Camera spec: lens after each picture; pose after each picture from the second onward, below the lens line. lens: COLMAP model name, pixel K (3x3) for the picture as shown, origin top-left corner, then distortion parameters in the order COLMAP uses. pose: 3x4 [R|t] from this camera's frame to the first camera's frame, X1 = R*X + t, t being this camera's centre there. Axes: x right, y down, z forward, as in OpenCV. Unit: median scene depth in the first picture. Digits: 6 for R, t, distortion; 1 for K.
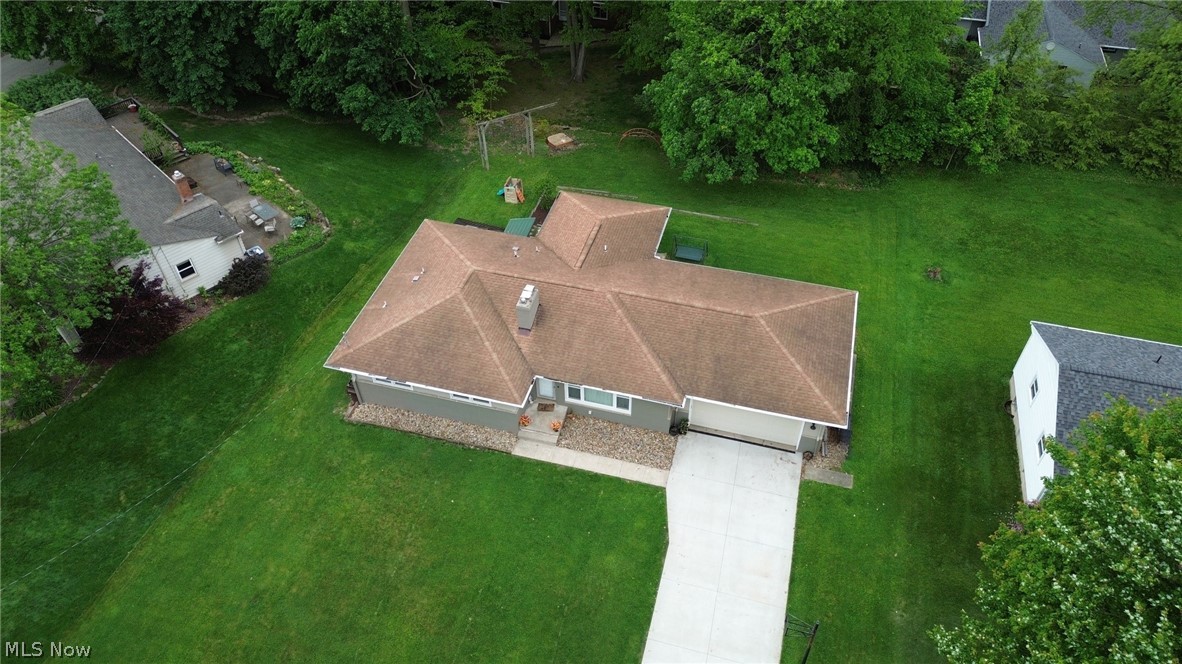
lens RADIAL K [[842.5, 0, 590.4], [0, 842.5, 330.4], [0, 0, 1]] dist [0.026439, -0.000629]
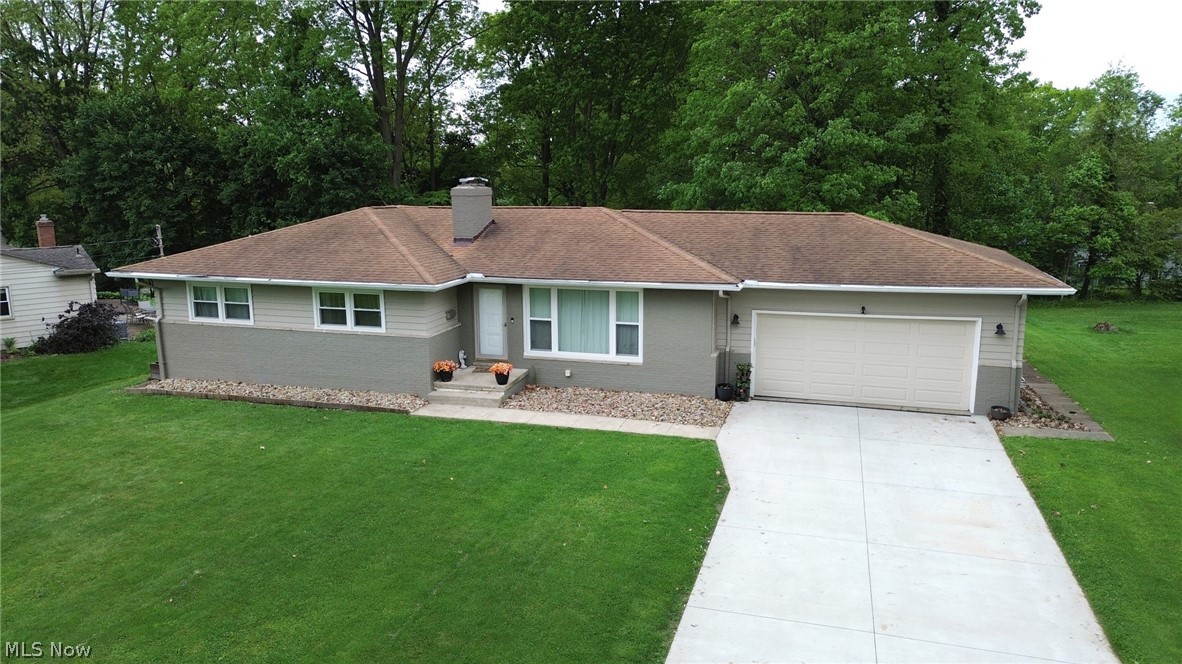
lens RADIAL K [[842.5, 0, 592.2], [0, 842.5, 334.9], [0, 0, 1]] dist [0.026439, -0.000629]
pose [[0.999500, 0.006245, -0.030986, 0.032939], [-0.022823, 0.820811, -0.570744, 0.398789], [0.021869, 0.571166, 0.820544, 0.555119]]
